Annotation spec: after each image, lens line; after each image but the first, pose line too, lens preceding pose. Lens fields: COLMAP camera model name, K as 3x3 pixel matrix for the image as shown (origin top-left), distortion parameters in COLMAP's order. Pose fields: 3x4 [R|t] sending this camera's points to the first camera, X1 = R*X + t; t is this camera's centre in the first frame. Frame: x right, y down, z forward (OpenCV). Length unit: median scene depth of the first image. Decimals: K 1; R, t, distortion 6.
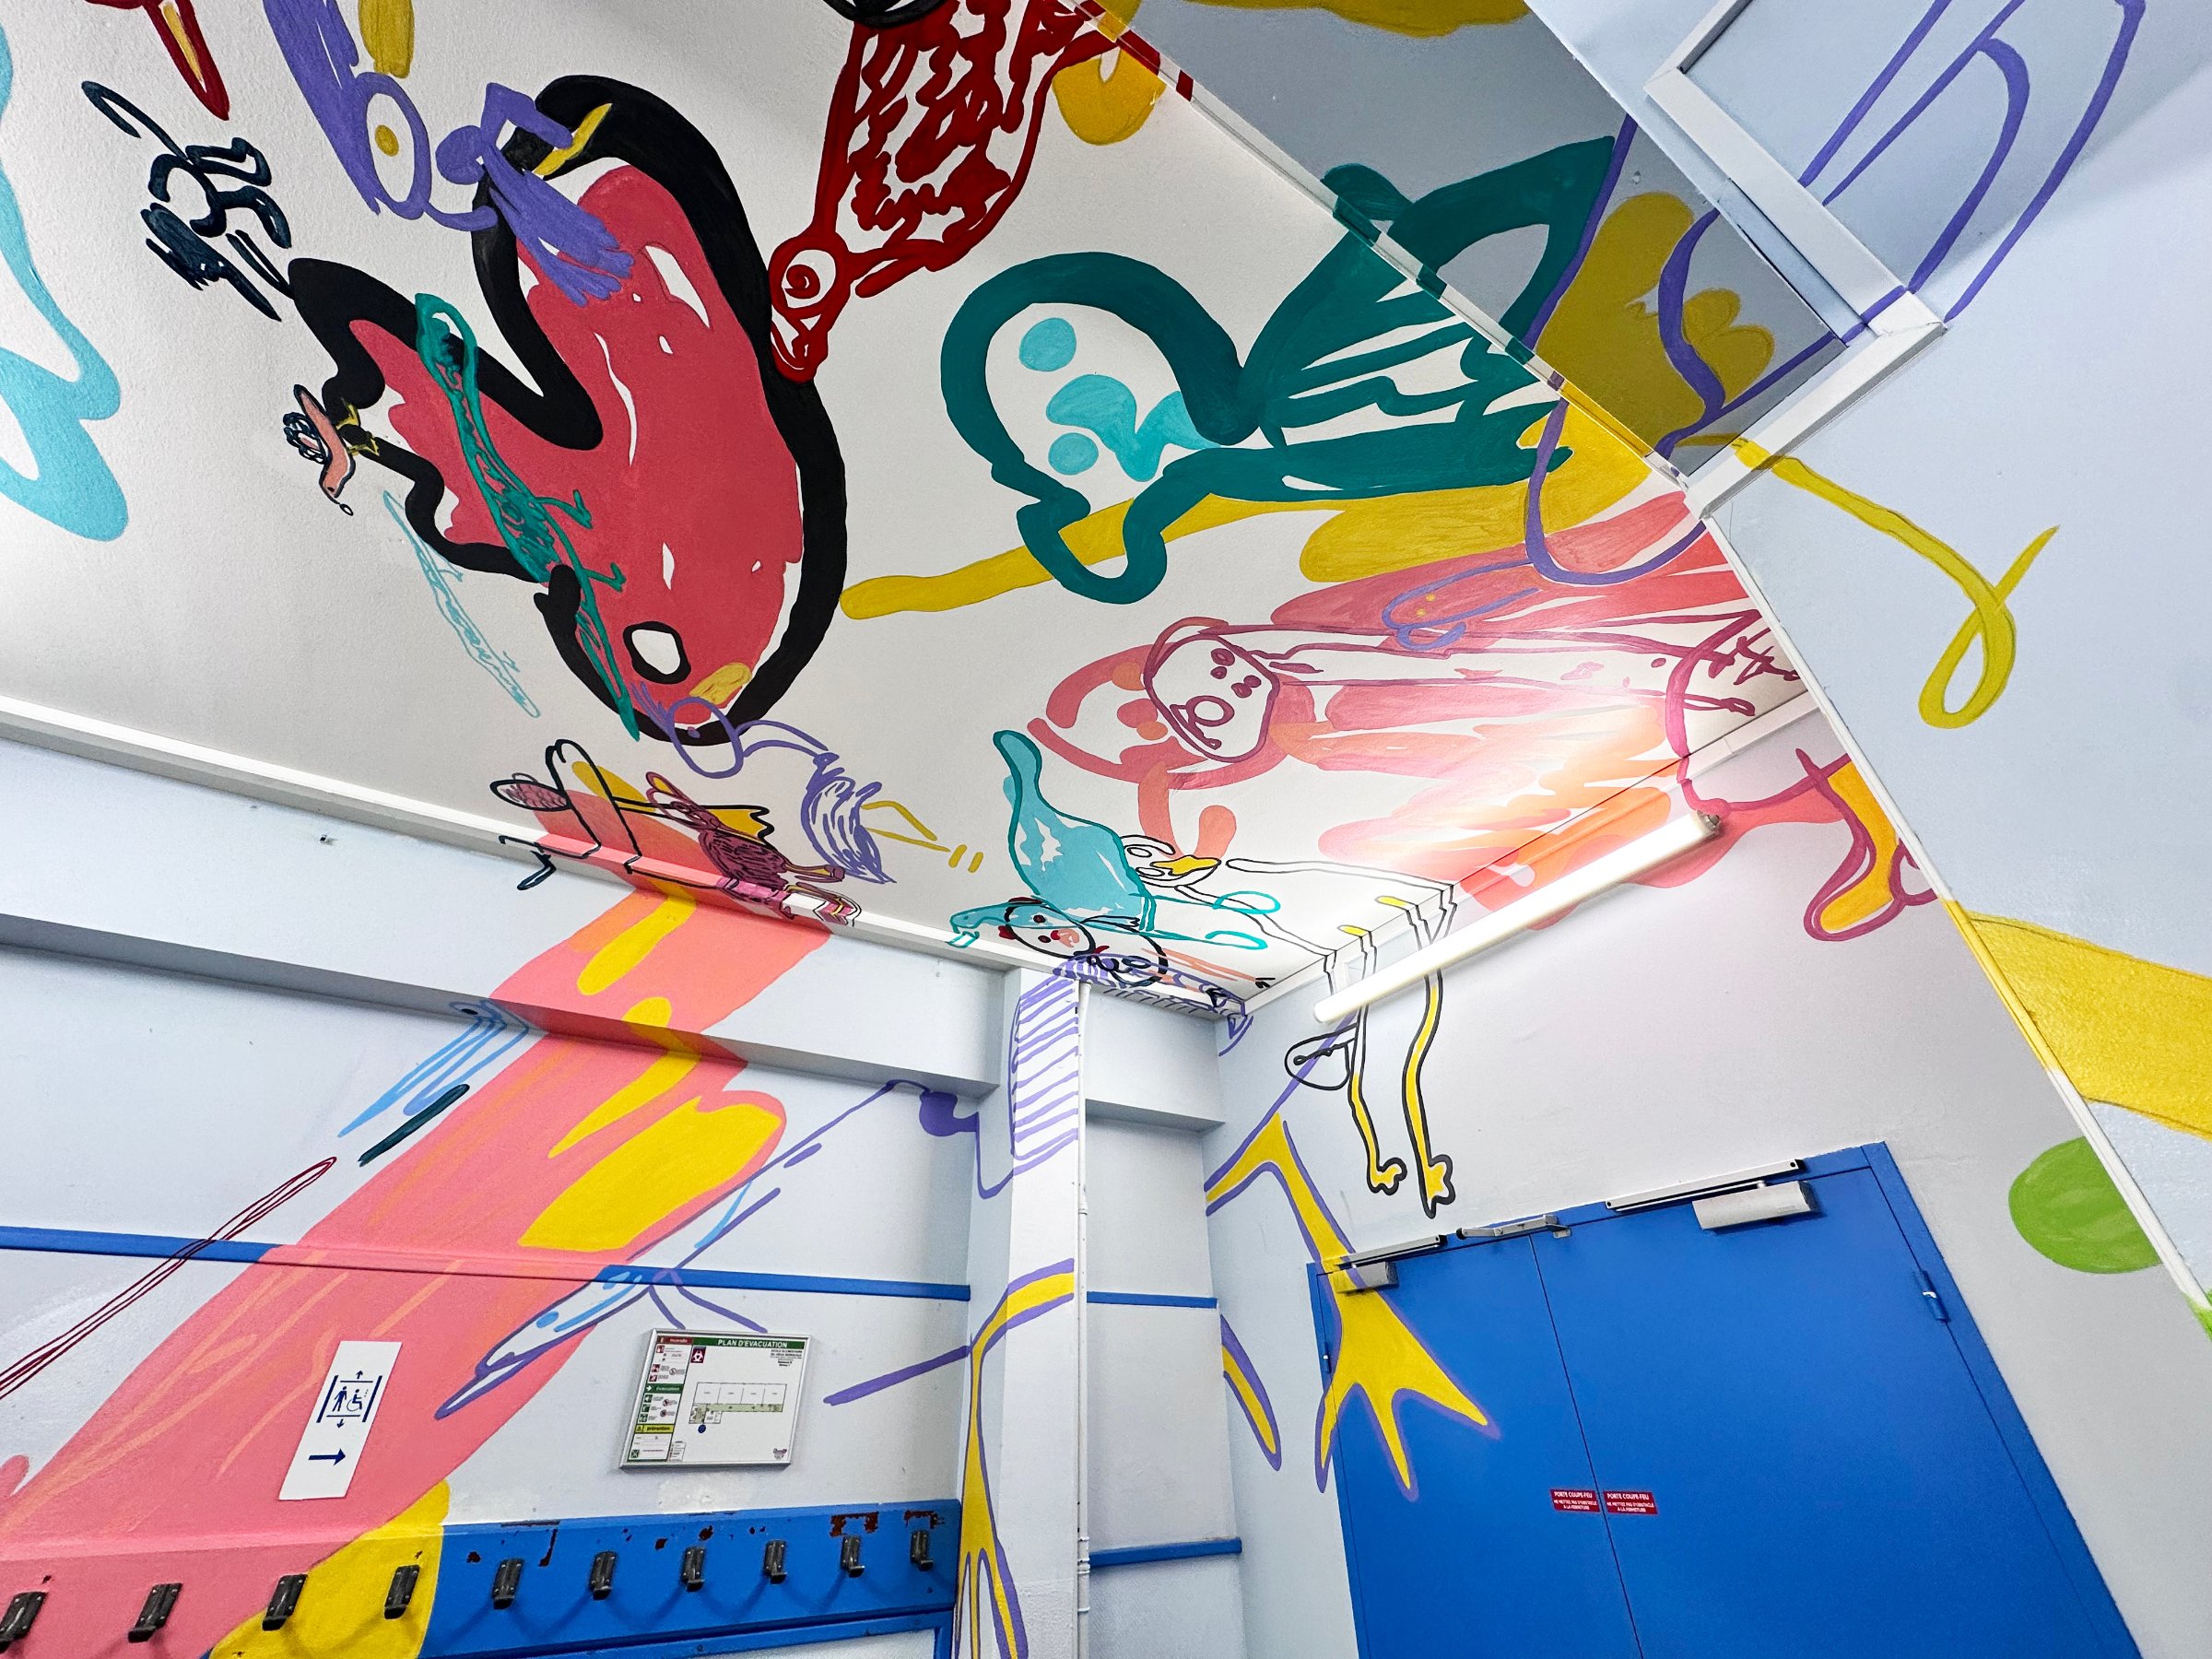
lens RADIAL K [[885.2, 0, 1109.2], [0, 885.2, 828.4], [0, 0, 1]] dist [0.000369, -0.000177]
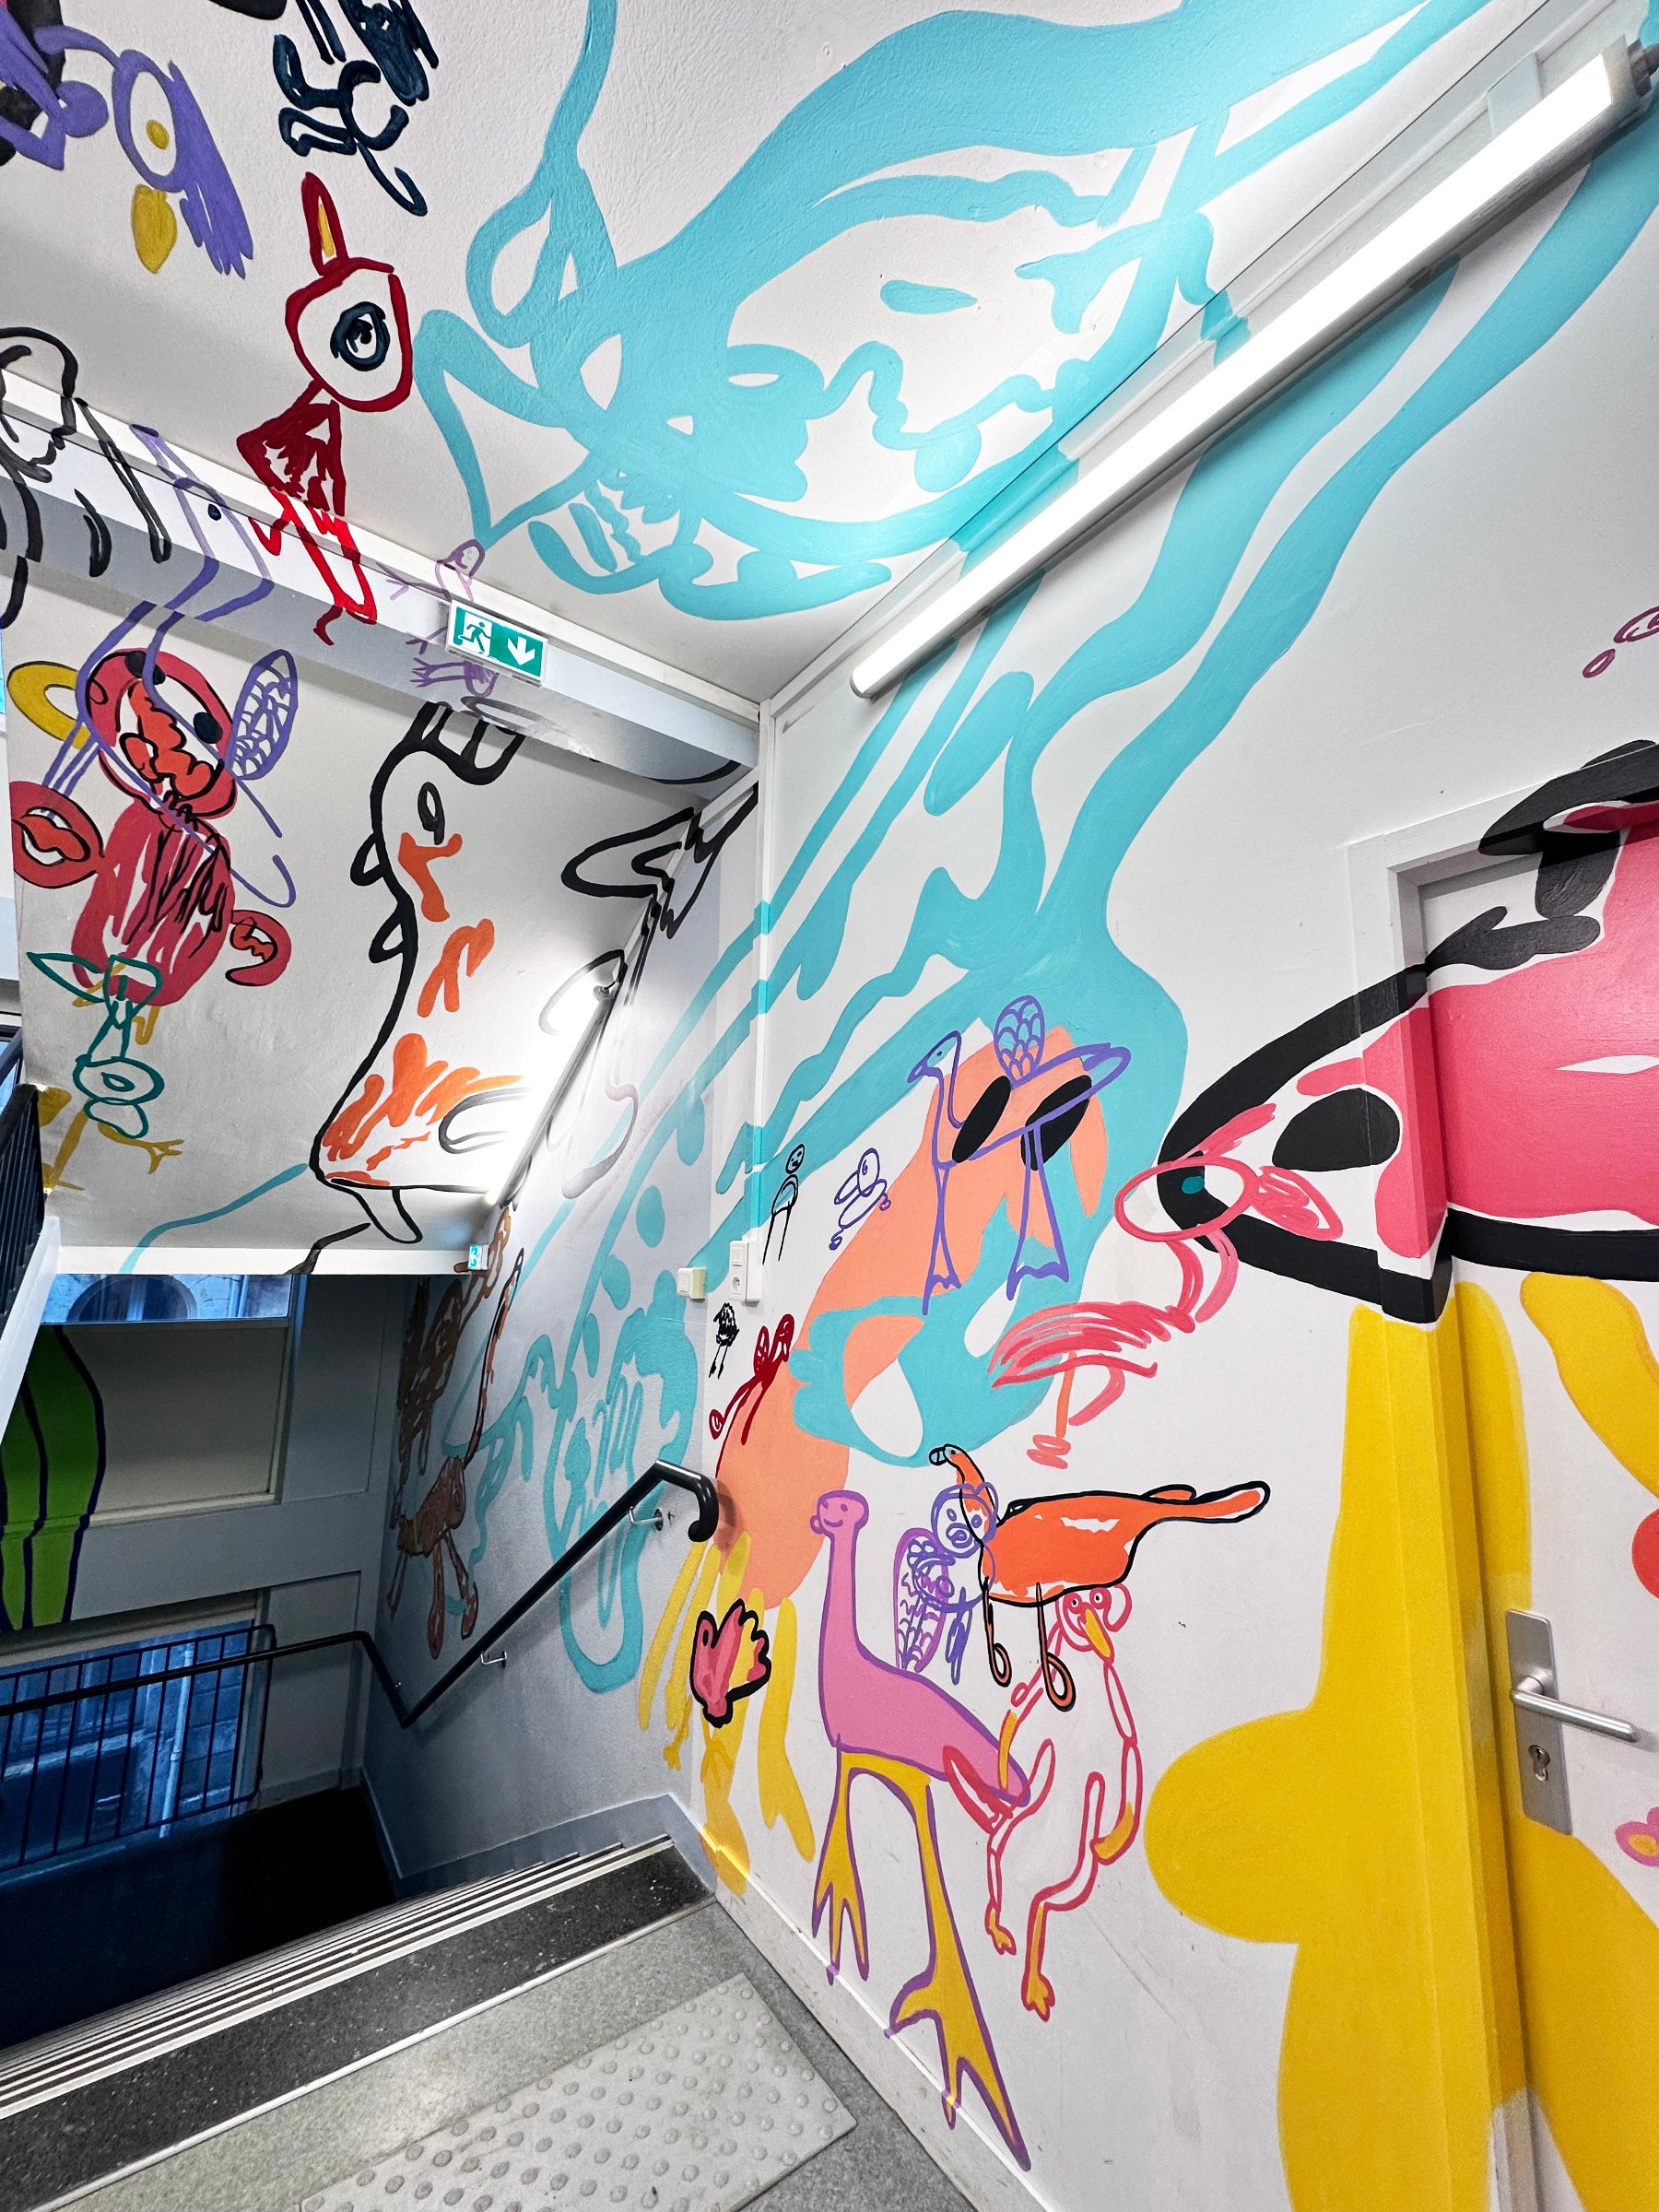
lens RADIAL K [[885.2, 0, 833.7], [0, 885.2, 1107.6], [0, 0, 1]] dist [0.000369, -0.000177]
pose [[-0.996065, -0.020138, -0.086303, -0.932554], [0.044502, 0.728493, -0.683606, 0.500080], [0.076637, -0.684757, -0.724731, 0.619727]]
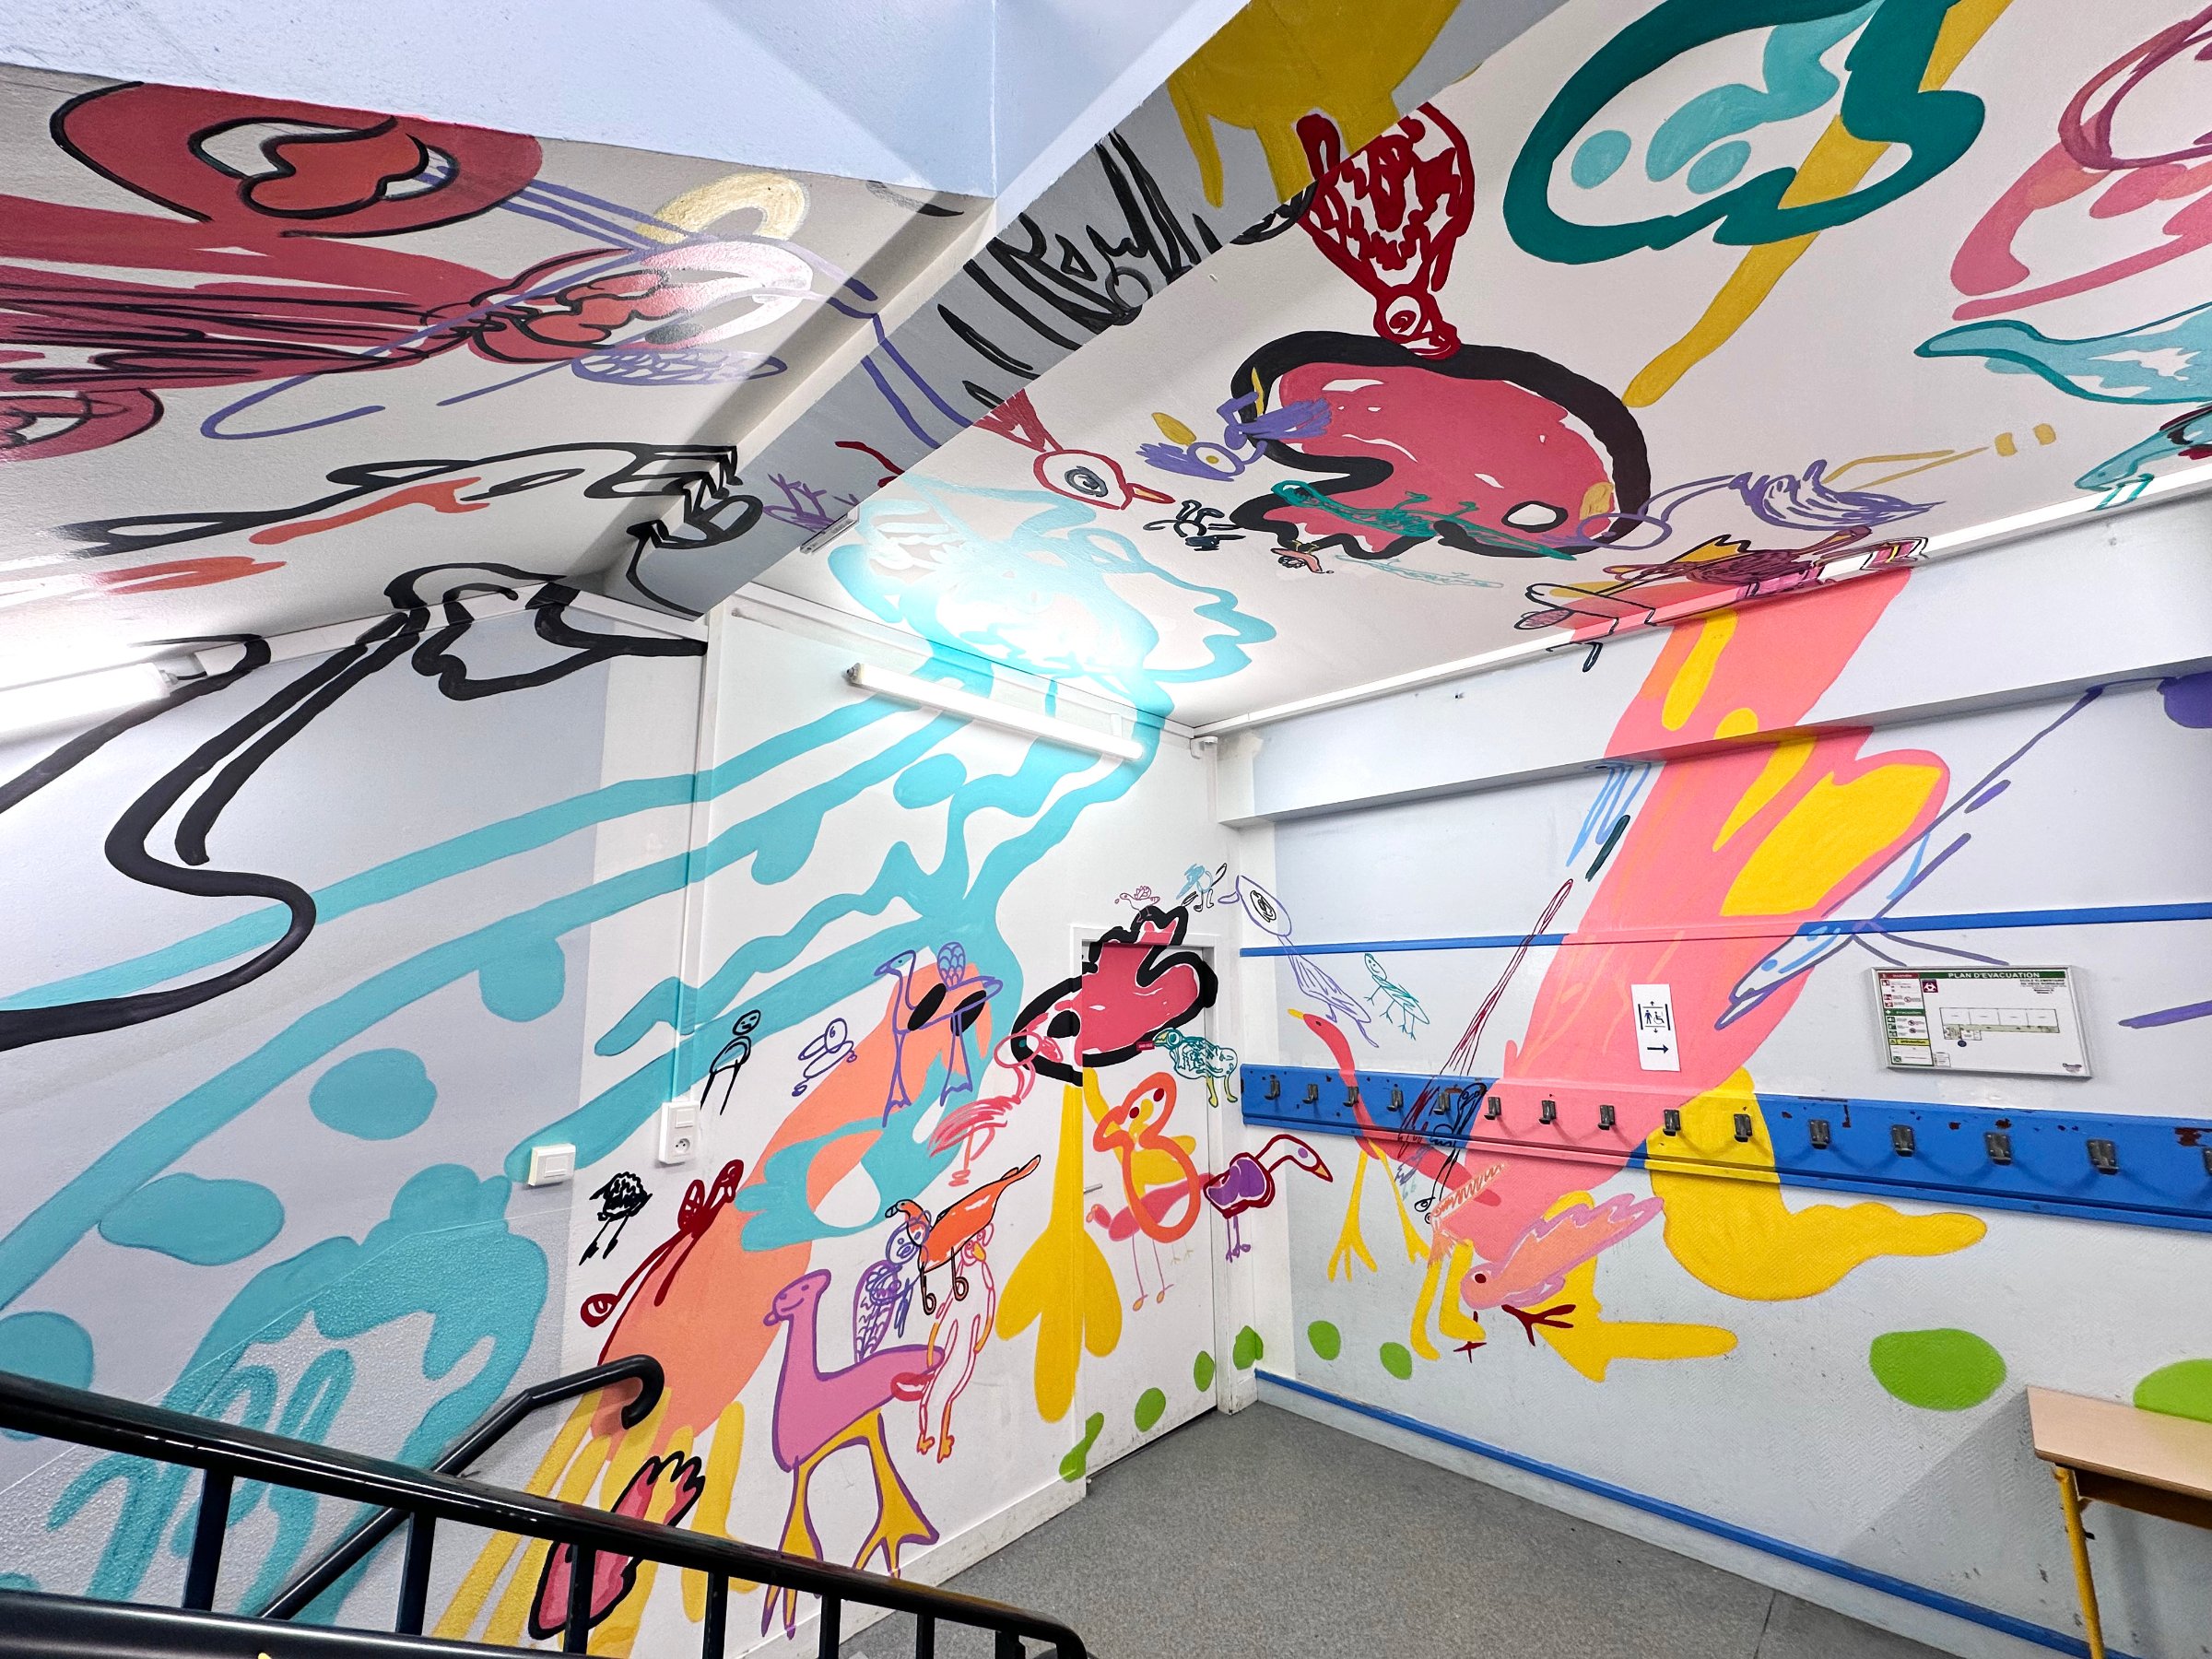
lens RADIAL K [[885.2, 0, 1099.2], [0, 885.2, 834.2], [0, 0, 1]] dist [0.000369, -0.000177]
pose [[0.259528, -0.154716, -0.953262, 0.422552], [0.548605, 0.835970, 0.013680, -0.177849], [0.794781, -0.526515, 0.301836, -0.068463]]
